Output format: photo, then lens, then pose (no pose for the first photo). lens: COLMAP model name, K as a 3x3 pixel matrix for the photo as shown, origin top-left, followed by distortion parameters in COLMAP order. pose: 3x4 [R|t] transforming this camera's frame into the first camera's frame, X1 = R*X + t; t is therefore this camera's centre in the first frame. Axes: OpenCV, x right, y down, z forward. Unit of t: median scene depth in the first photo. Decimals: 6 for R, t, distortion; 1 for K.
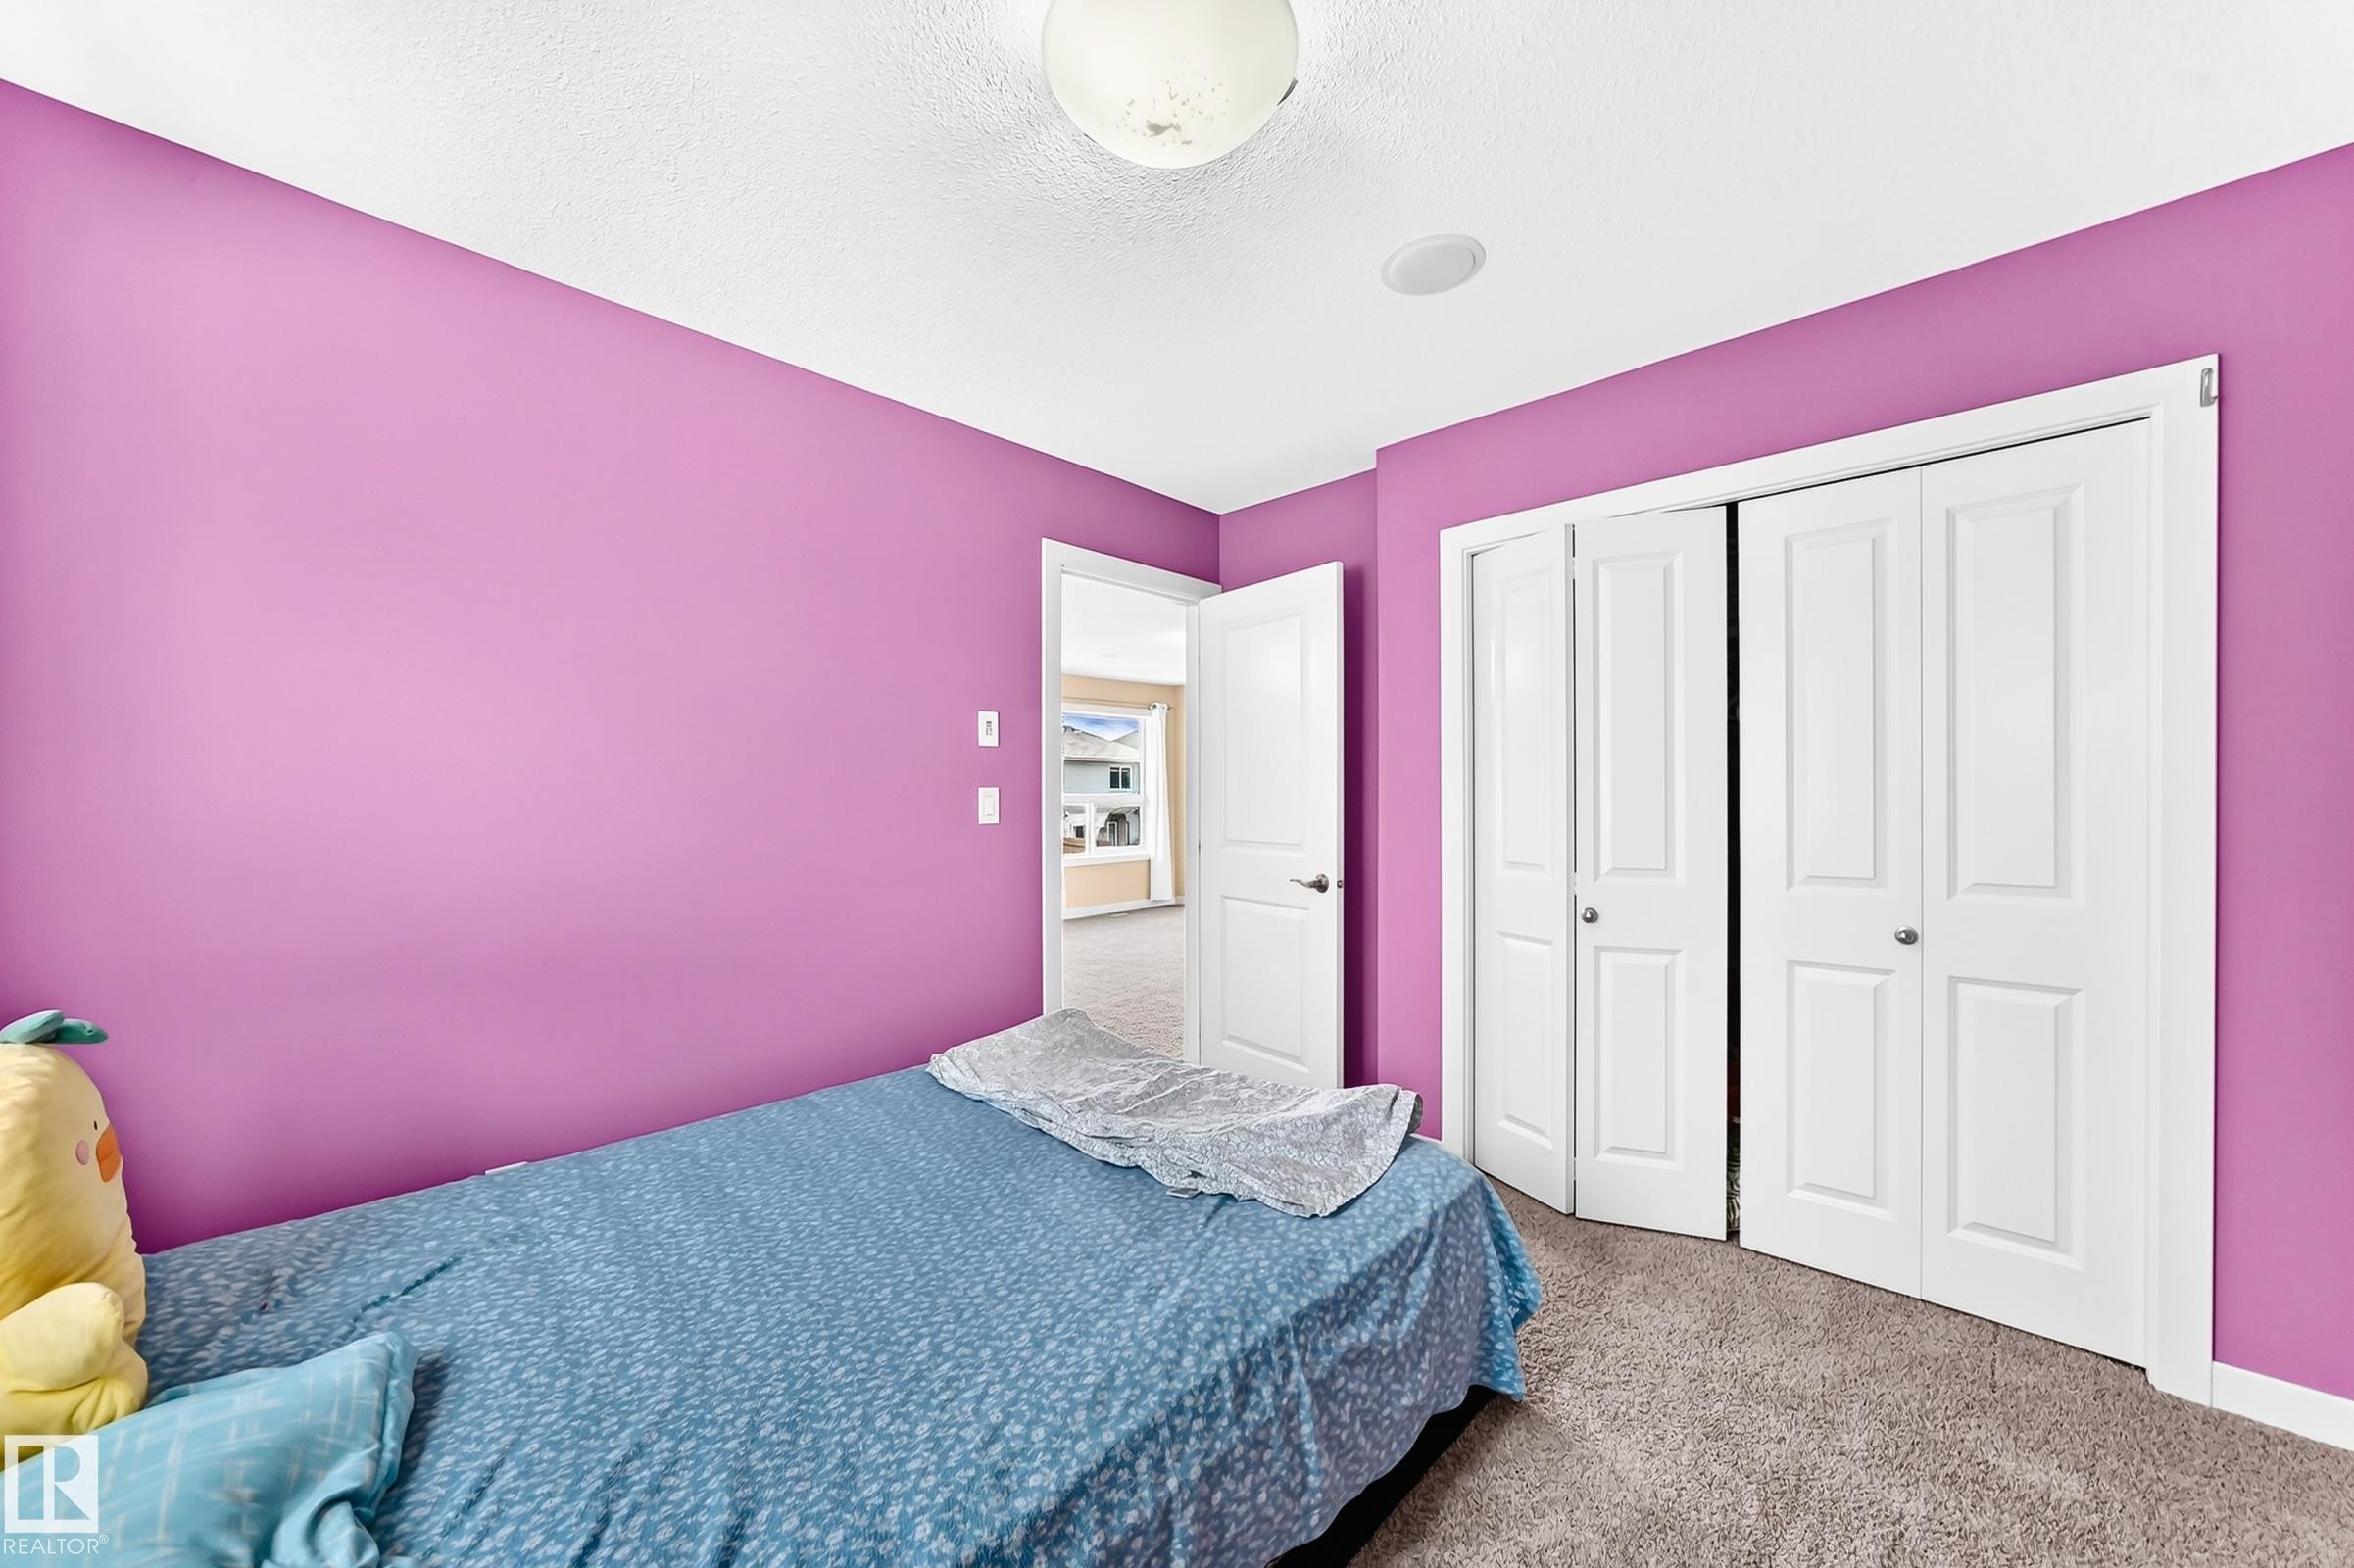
lens RADIAL K [[868.1, 0, 1175.0], [0, 868.1, 788.9], [0, 0, 1]] dist [-0.010685, 0.000023]
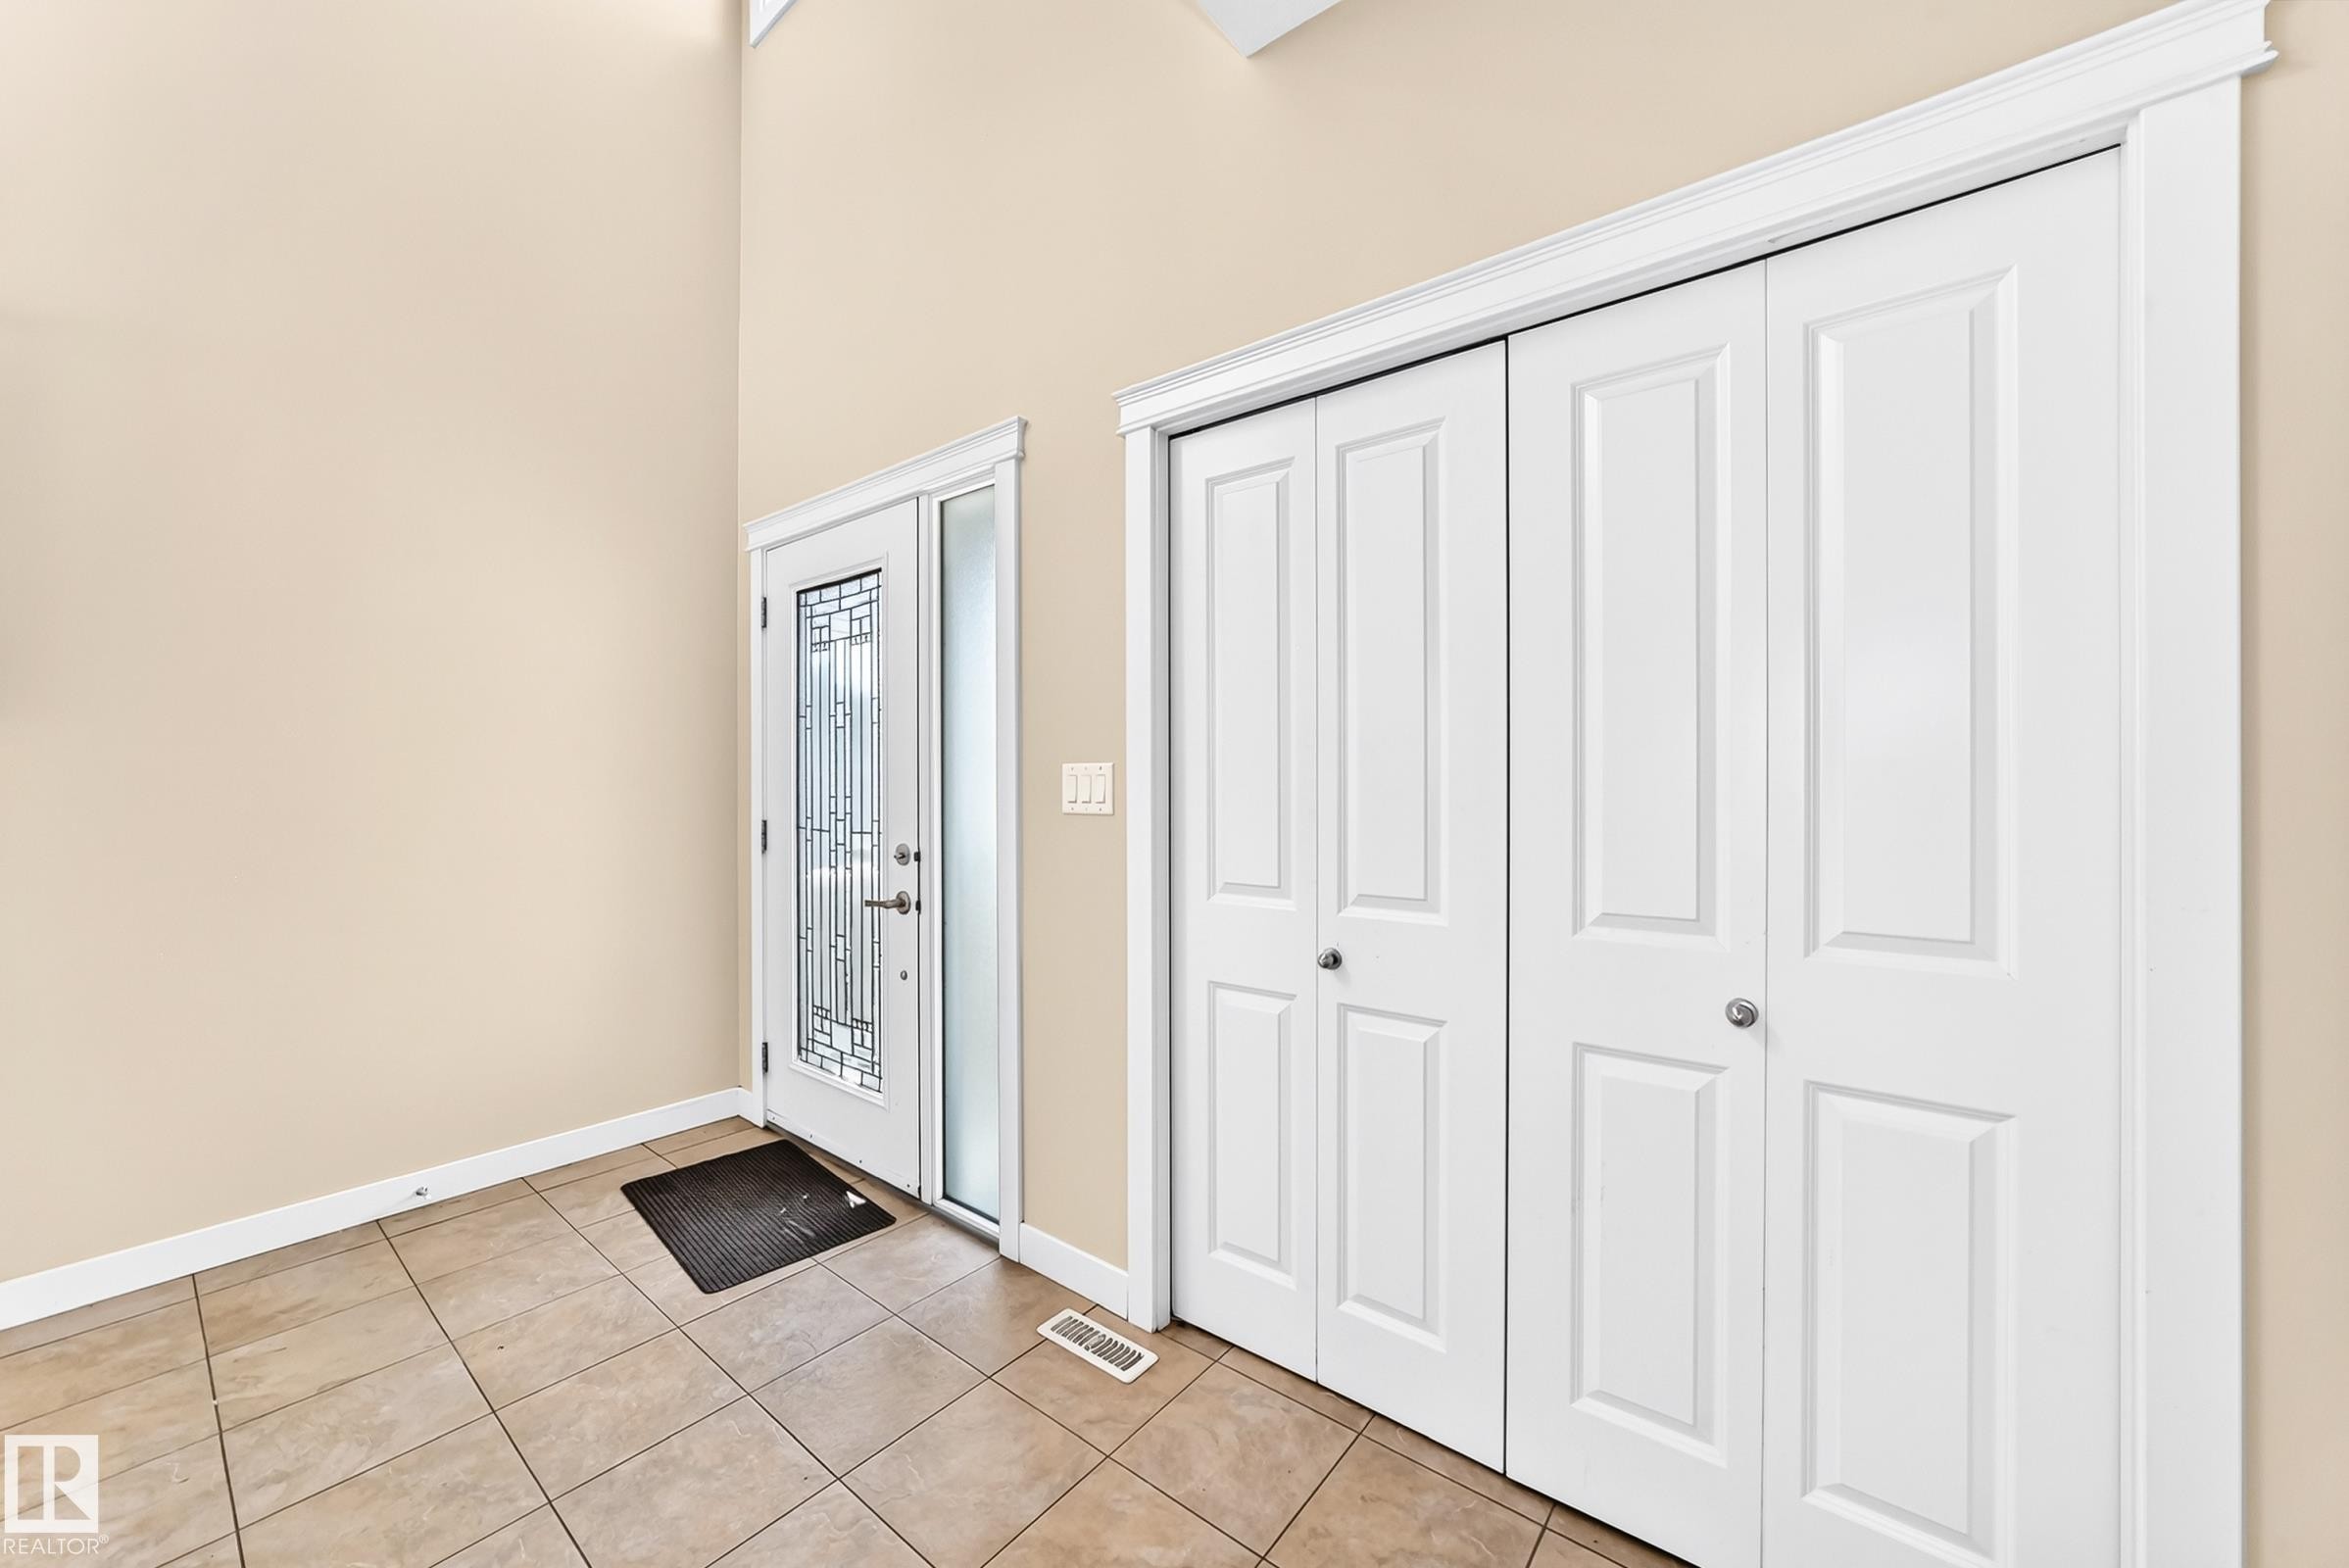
lens RADIAL K [[866.3, 0, 1173.1], [0, 866.3, 785.8], [0, 0, 1]] dist [-0.010685, 0.000023]
pose [[0.997462, 0.003805, 0.071097, 0.404194], [-0.003748, 0.999993, -0.000934, 0.007610], [-0.071100, 0.000665, 0.997469, 0.418722]]
